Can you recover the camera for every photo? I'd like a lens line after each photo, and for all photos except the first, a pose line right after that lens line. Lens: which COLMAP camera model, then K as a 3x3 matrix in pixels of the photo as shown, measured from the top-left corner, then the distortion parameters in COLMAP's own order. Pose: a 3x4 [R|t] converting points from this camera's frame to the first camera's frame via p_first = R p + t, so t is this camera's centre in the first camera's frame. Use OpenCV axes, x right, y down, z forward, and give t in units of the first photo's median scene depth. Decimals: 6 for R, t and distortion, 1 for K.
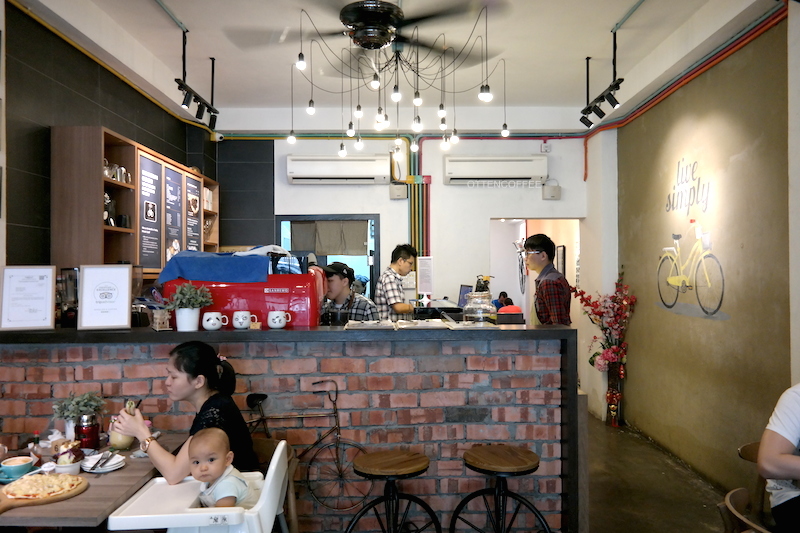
lens RADIAL K [[648.7, 0, 400.0], [0, 648.7, 266.5], [0, 0, 1]] dist [0.032690, -0.007479]
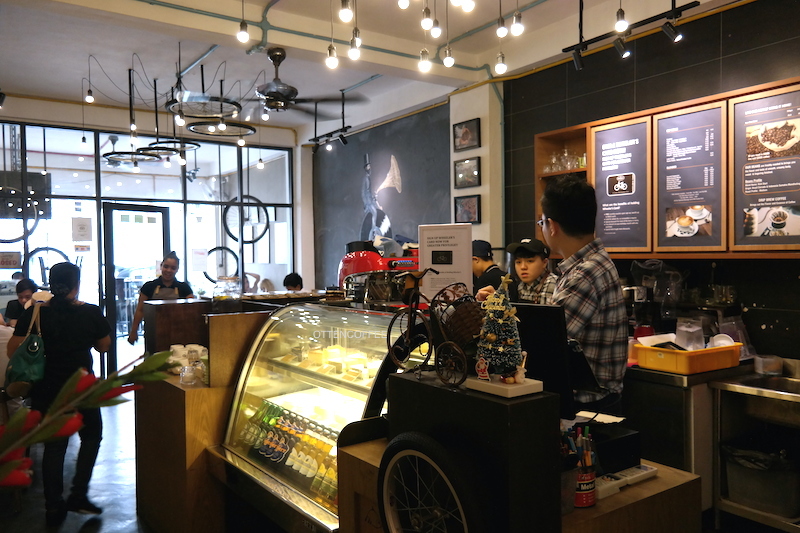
lens RADIAL K [[648.7, 0, 400.0], [0, 648.7, 266.5], [0, 0, 1]] dist [0.032690, -0.007479]
pose [[-0.817275, 0.025046, -0.575703, 0.344992], [0.022343, 0.999681, 0.011773, 0.010247], [0.575814, -0.003241, -0.817574, 1.389316]]
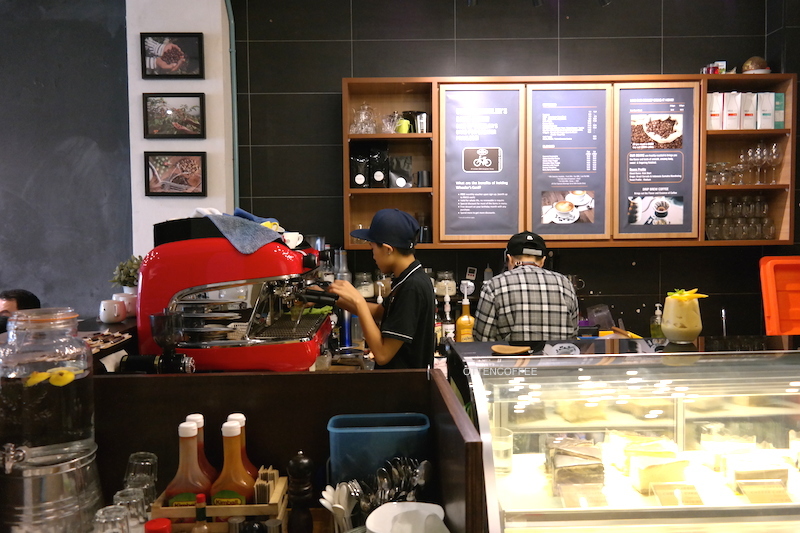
lens RADIAL K [[648.7, 0, 400.0], [0, 648.7, 266.5], [0, 0, 1]] dist [0.032690, -0.007479]
pose [[0.027927, 0.051840, -0.998265, 0.331430], [0.021607, 0.998390, 0.052451, -0.002057], [0.999376, -0.023034, 0.026762, 0.785689]]
